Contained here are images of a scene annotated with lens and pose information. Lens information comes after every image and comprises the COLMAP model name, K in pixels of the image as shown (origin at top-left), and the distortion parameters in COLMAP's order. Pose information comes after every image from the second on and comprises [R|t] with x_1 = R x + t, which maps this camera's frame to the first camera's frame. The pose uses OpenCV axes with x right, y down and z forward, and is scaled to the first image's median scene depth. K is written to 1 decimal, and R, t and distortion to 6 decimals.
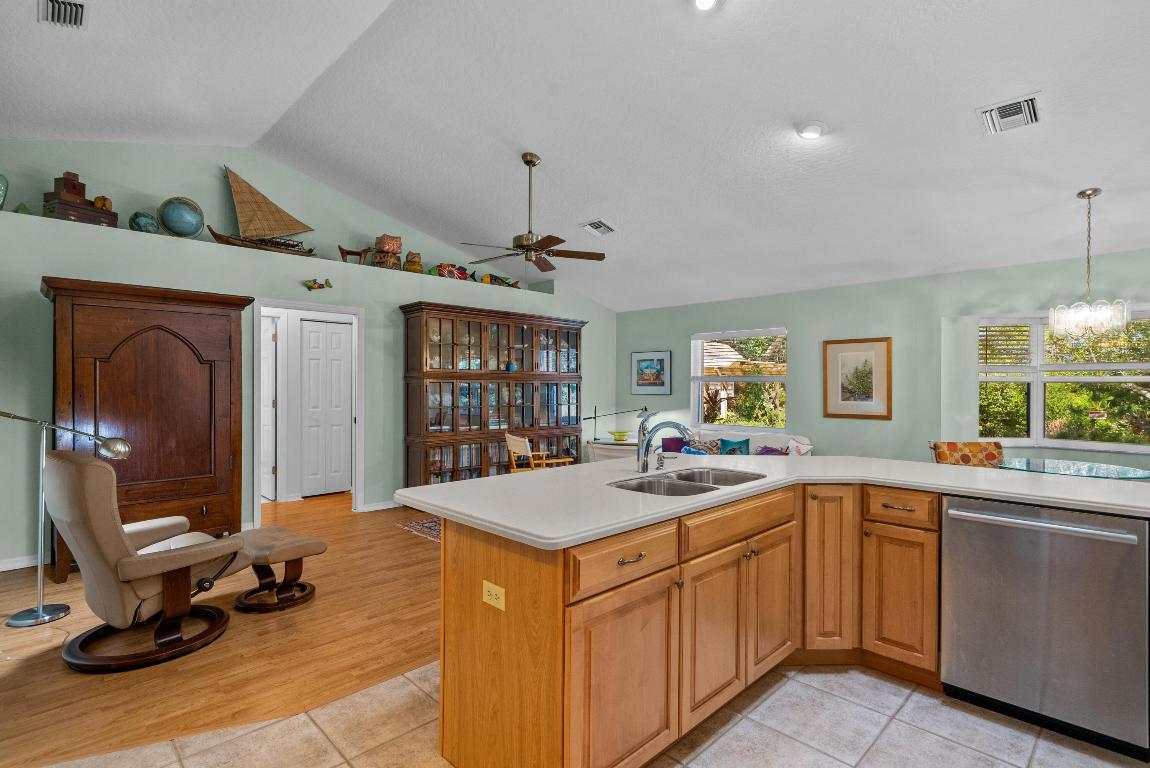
lens RADIAL K [[561.5, 0, 575.0], [0, 561.5, 384.0], [0, 0, 1]] dist [0.000443, 0.000507]
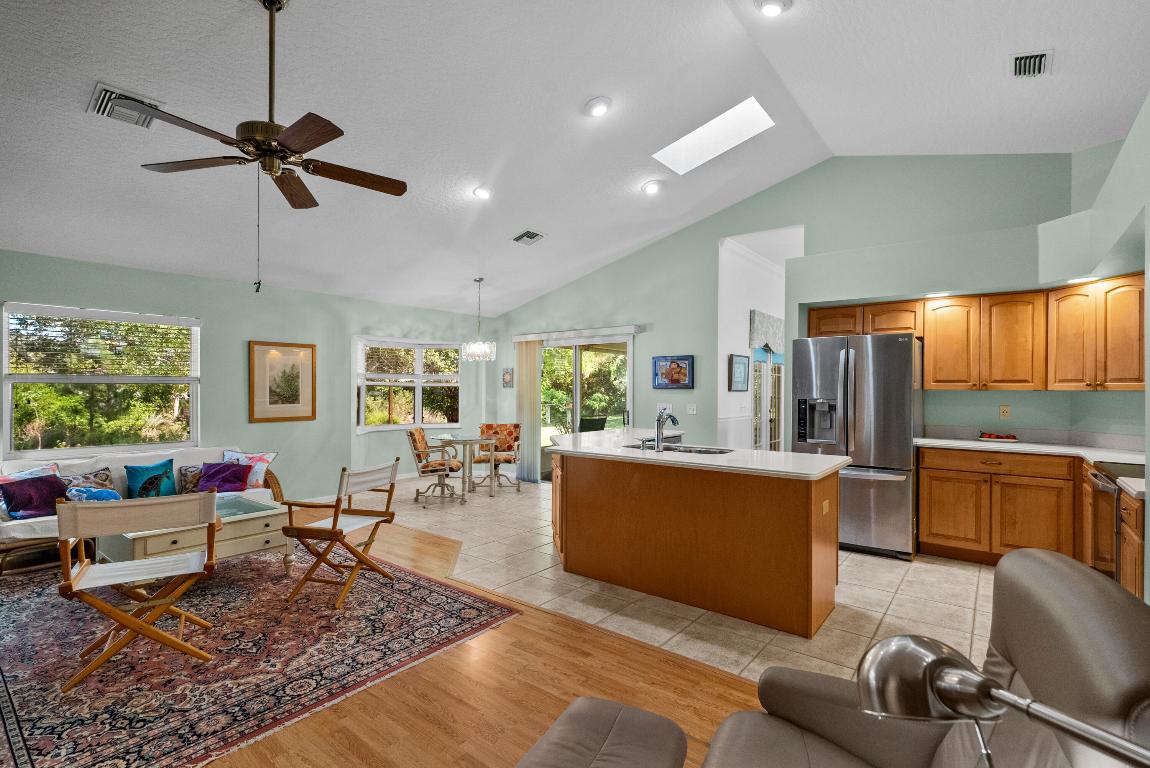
lens RADIAL K [[536.4, 0, 573.9], [0, 536.4, 387.3], [0, 0, 1]] dist [0.002050, 0.000025]
pose [[-0.123638, -0.001180, 0.992327, -0.528315], [-0.003843, 0.999992, 0.000711, -0.002482], [-0.992320, -0.003726, -0.123641, 0.606032]]
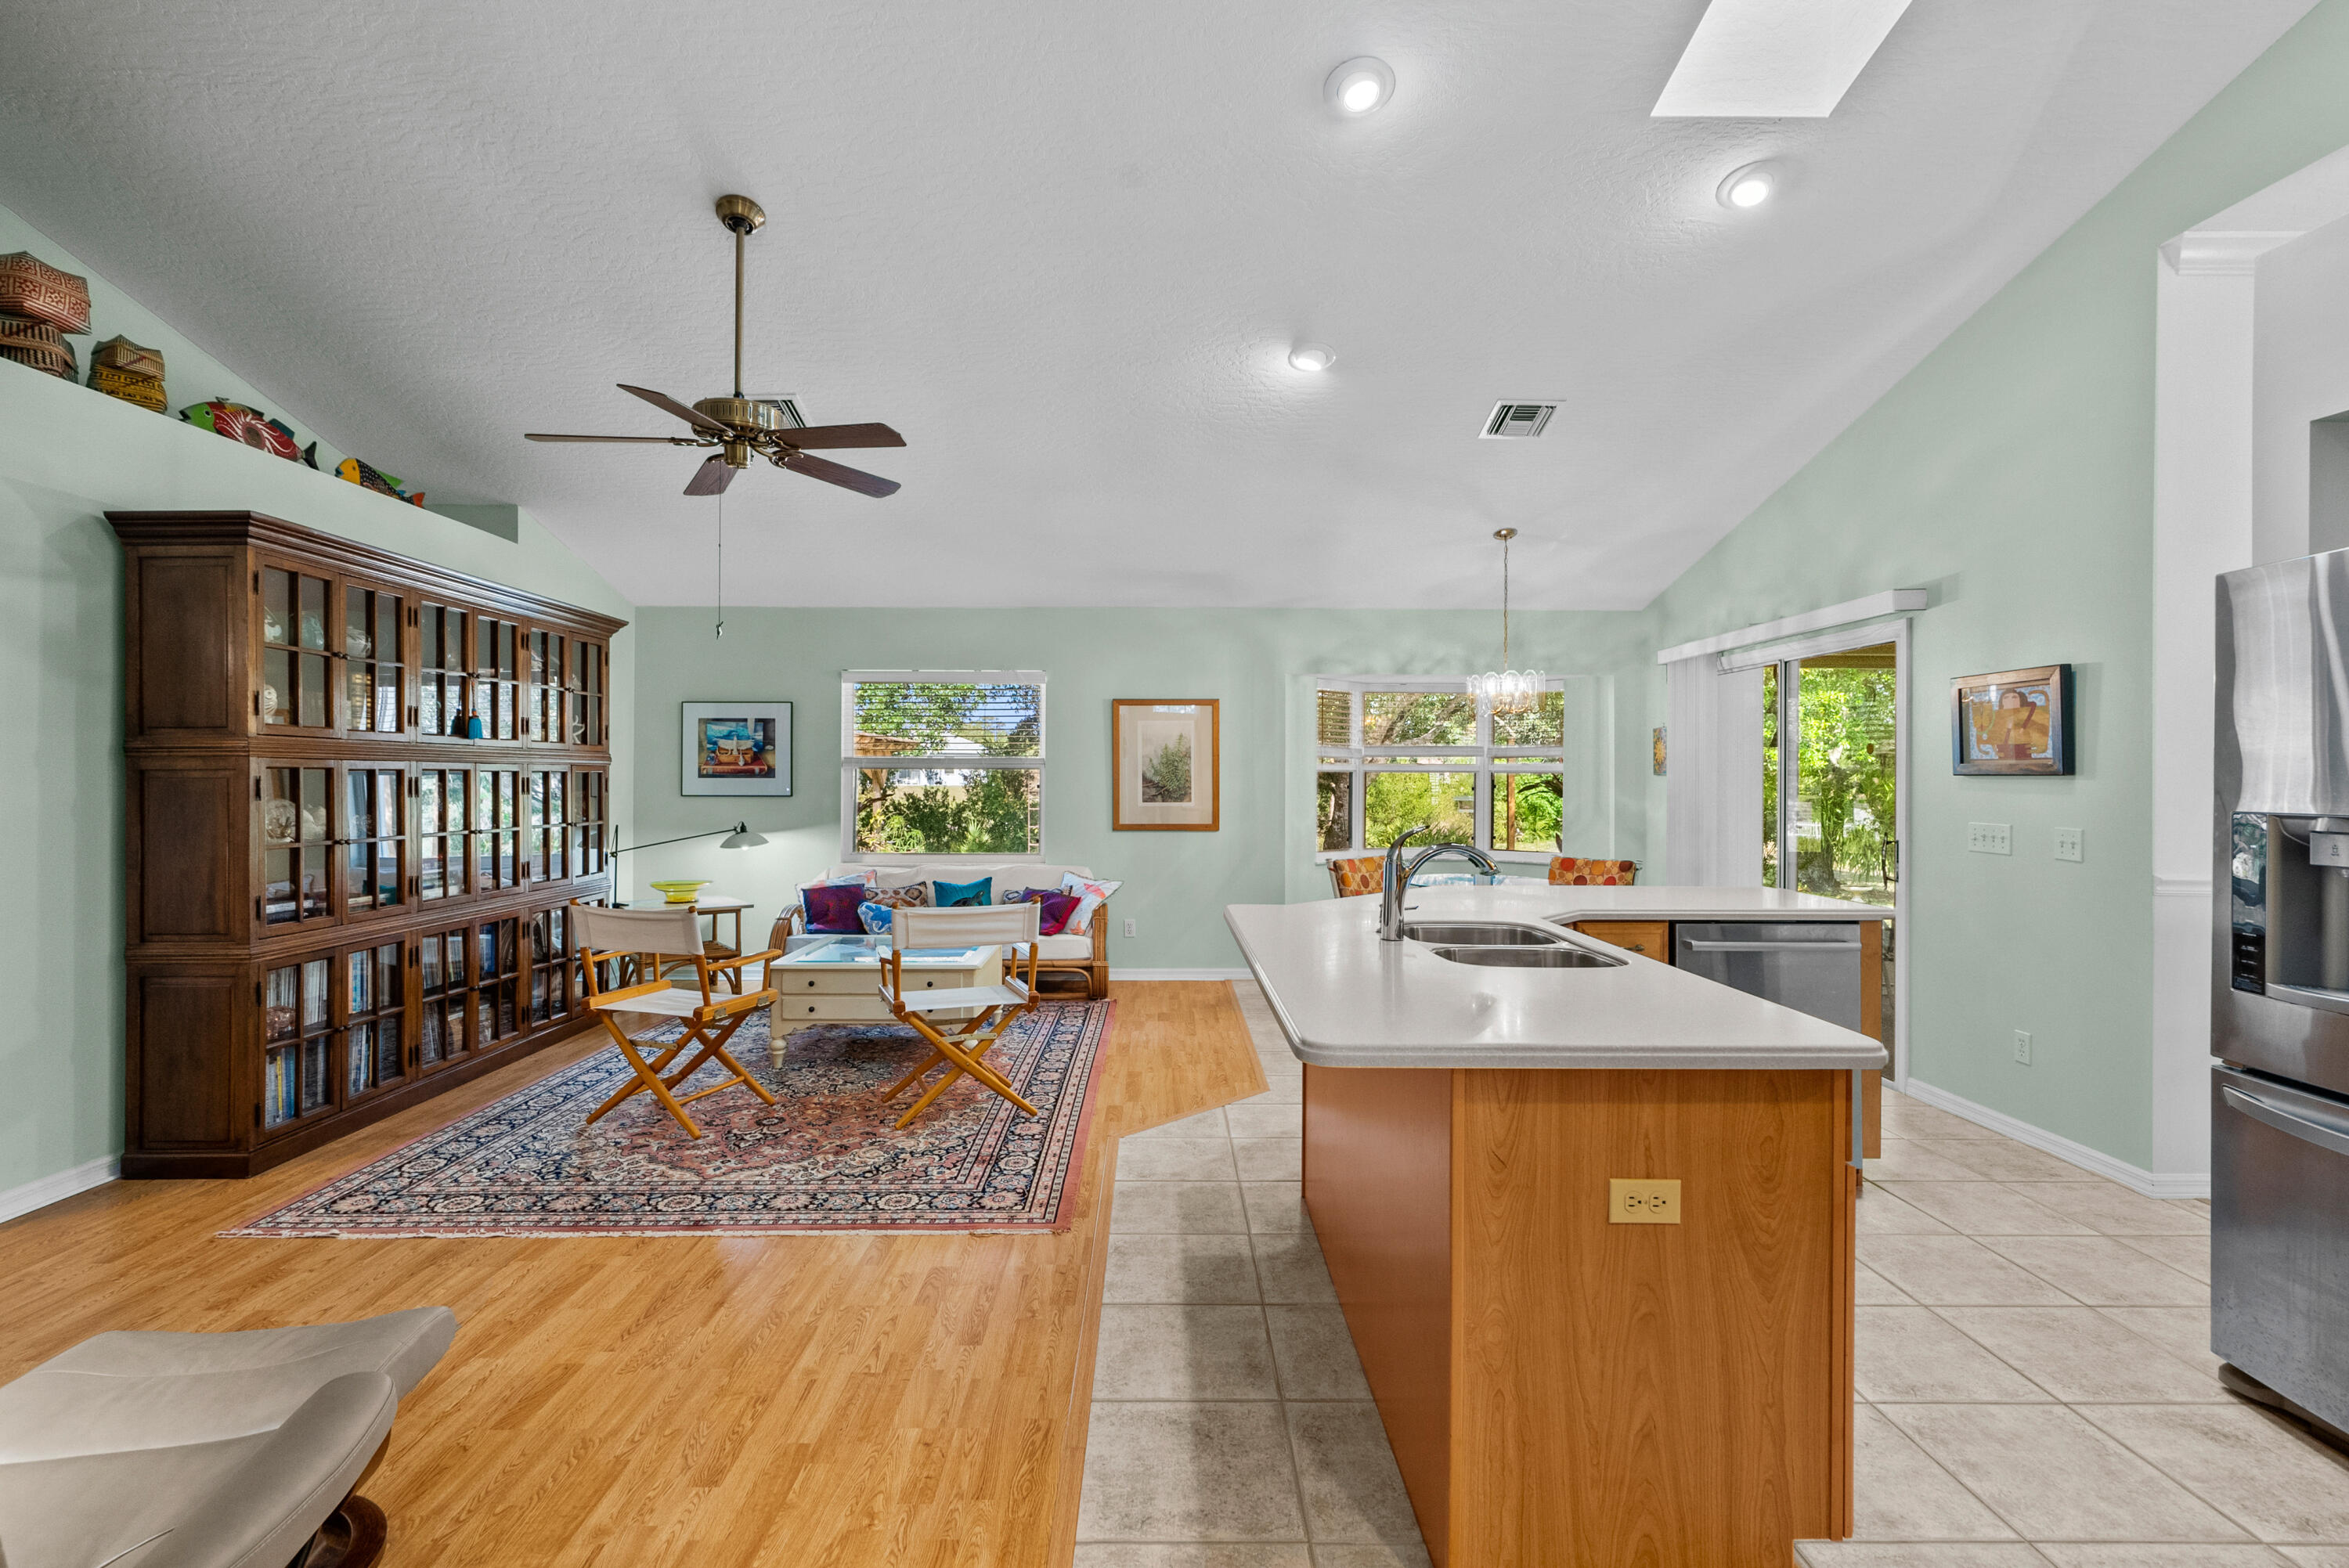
lens RADIAL K [[1083.0, 0, 1175.0], [0, 1083.0, 772.1], [0, 0, 1]] dist [-0.000907, 0.000399]
pose [[0.690151, 0.001694, 0.723664, -0.337408], [-0.001677, 0.999998, -0.000742, -0.000891], [-0.723664, -0.000701, 0.690152, 0.191328]]
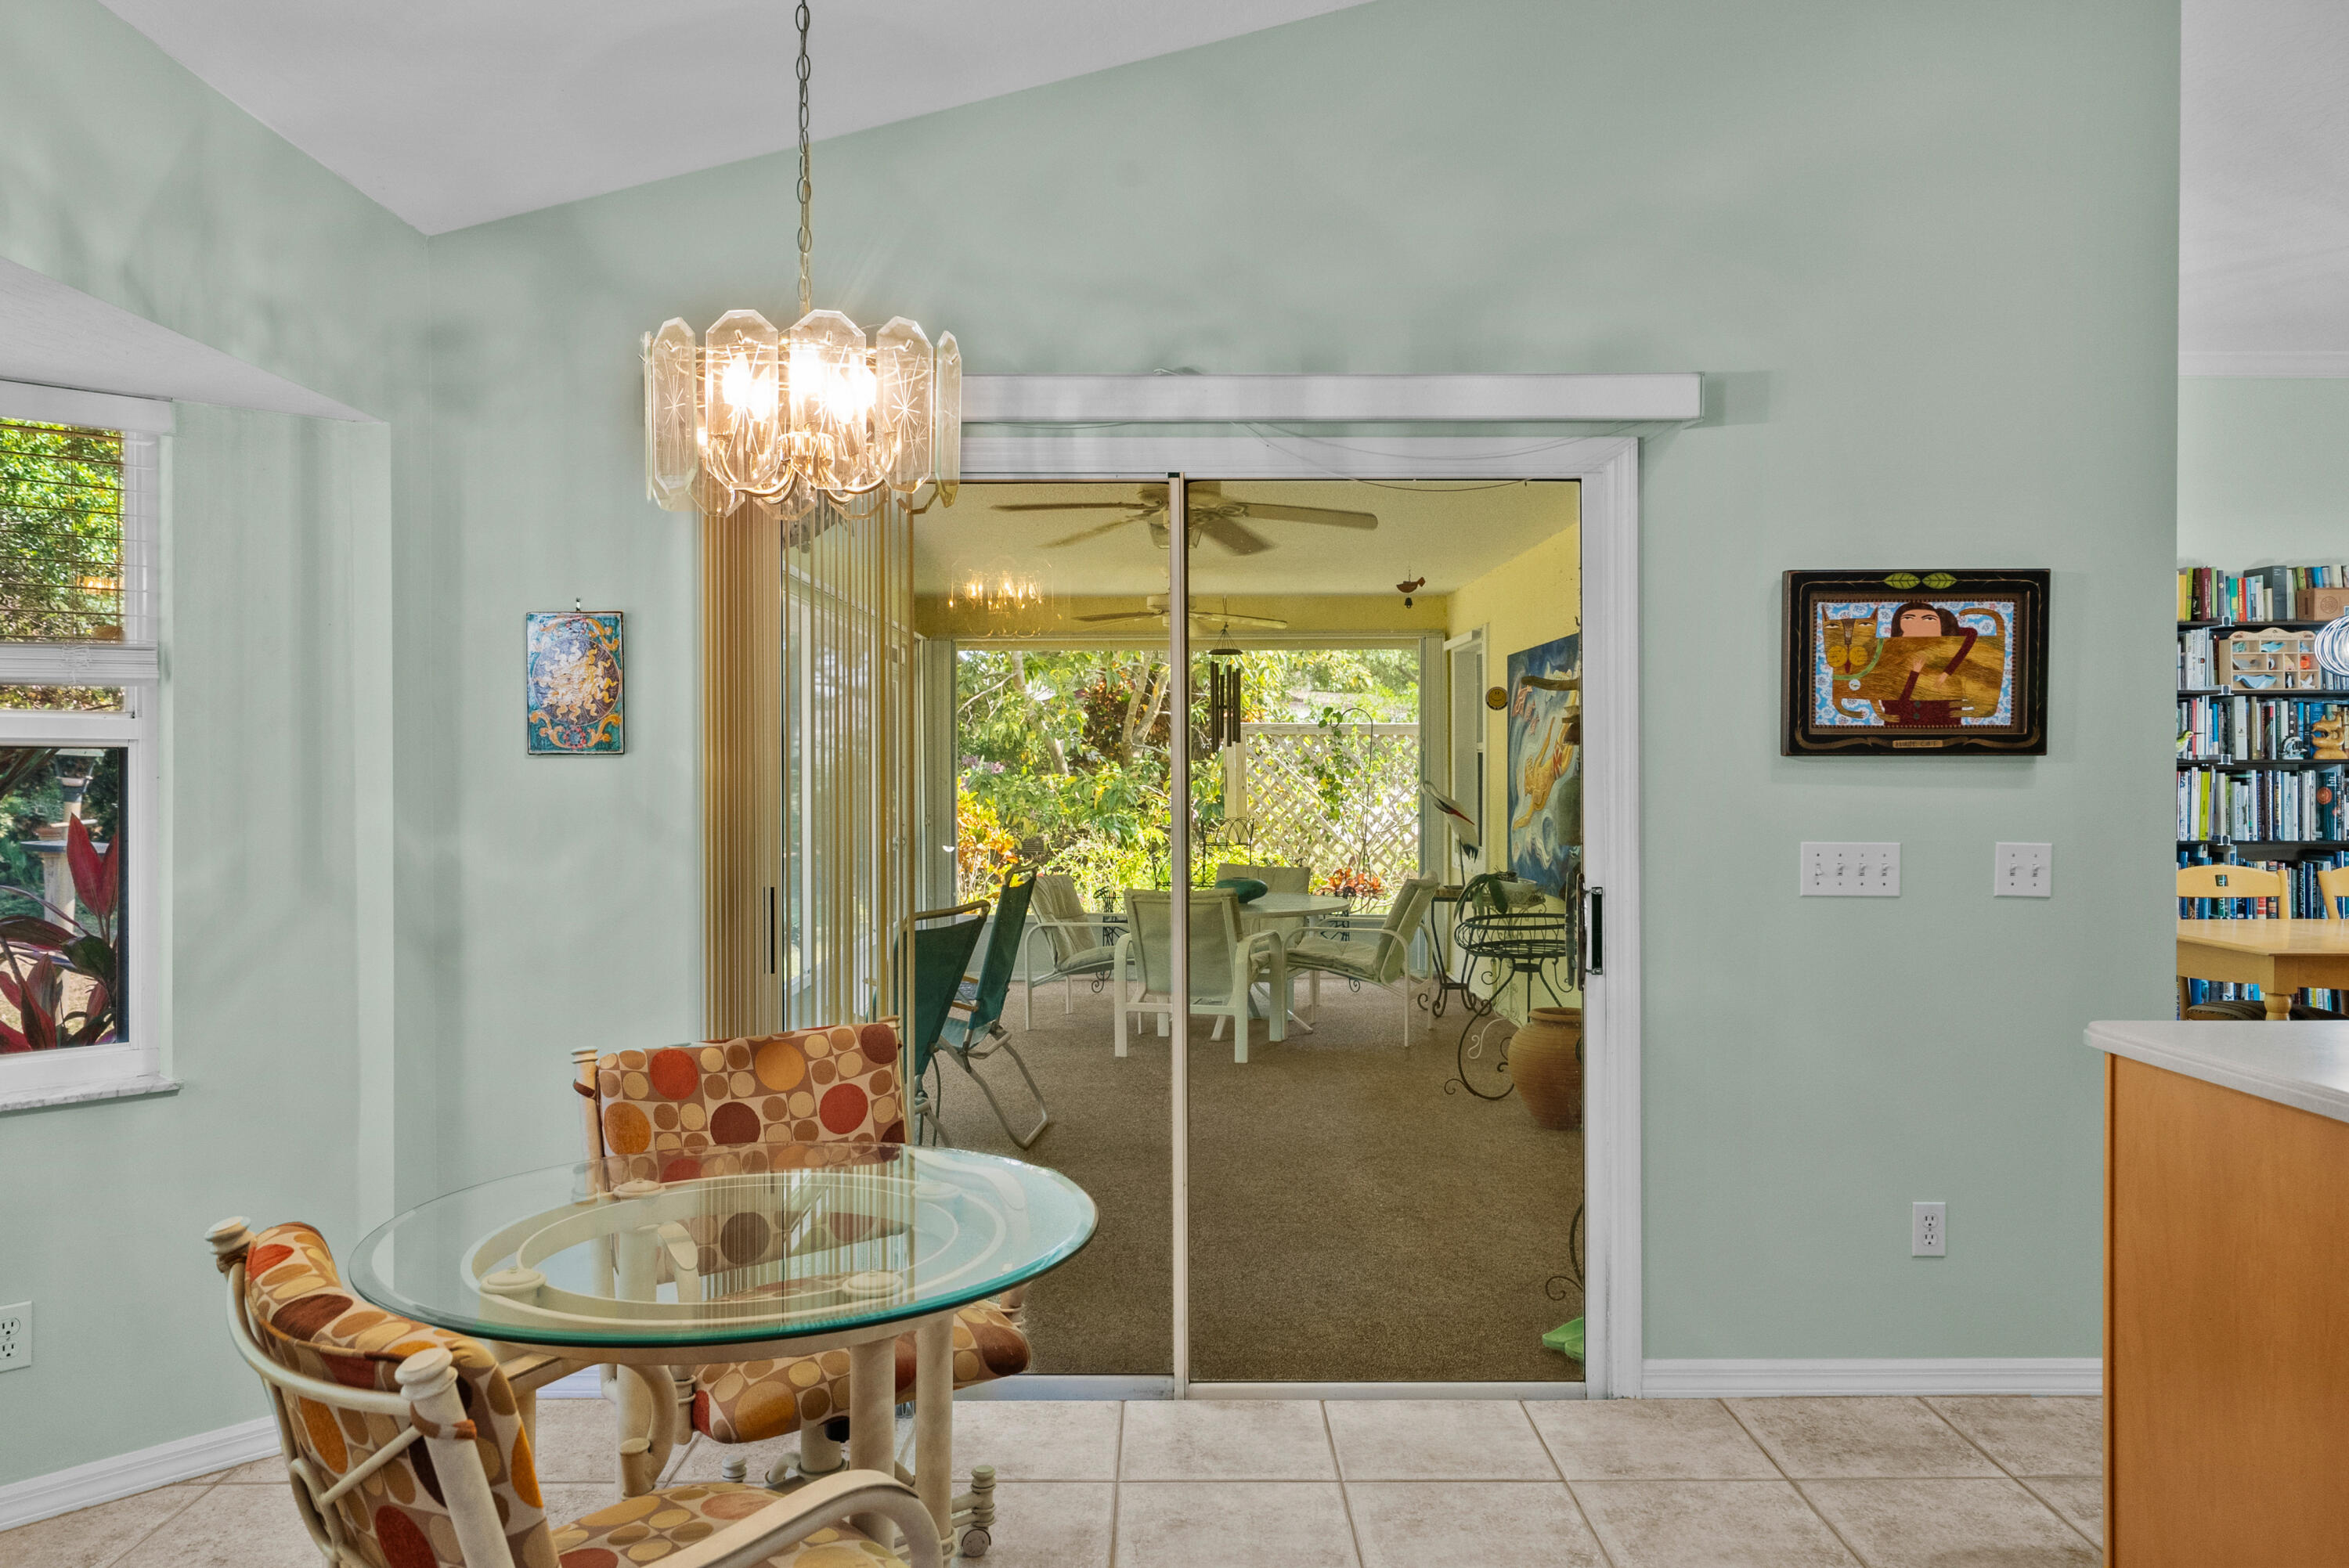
lens RADIAL K [[1651.0, 0, 1174.5], [0, 1651.0, 784.0], [0, 0, 1]] dist [0.022355, 0.000312]
pose [[-0.713693, -0.012243, 0.700351, 0.281354], [-0.001467, 0.999871, 0.015983, 0.000906], [-0.700457, 0.010379, -0.713619, 0.872665]]
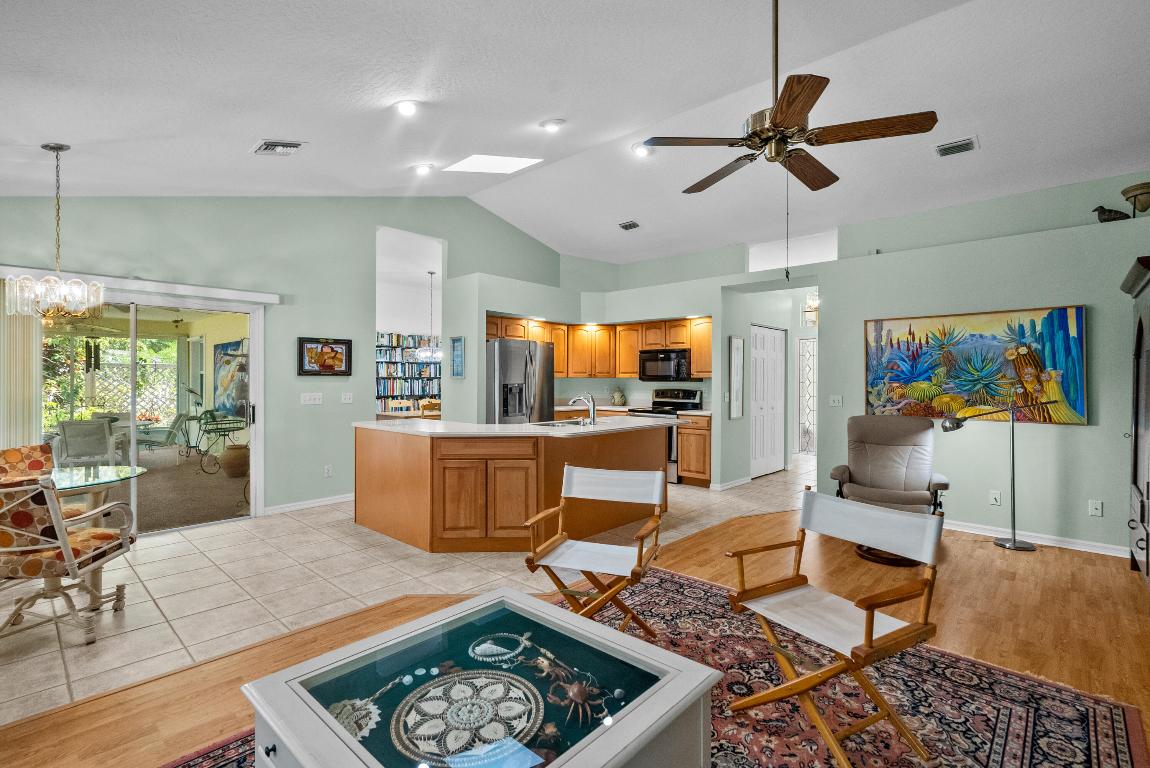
lens RADIAL K [[530.3, 0, 575.2], [0, 530.3, 378.2], [0, 0, 1]] dist [-0.000907, 0.000399]
pose [[-0.998927, -0.006421, -0.045860, 0.114237], [-0.006436, 0.999979, 0.000174, 0.001158], [0.045858, 0.000469, -0.998948, 1.211851]]
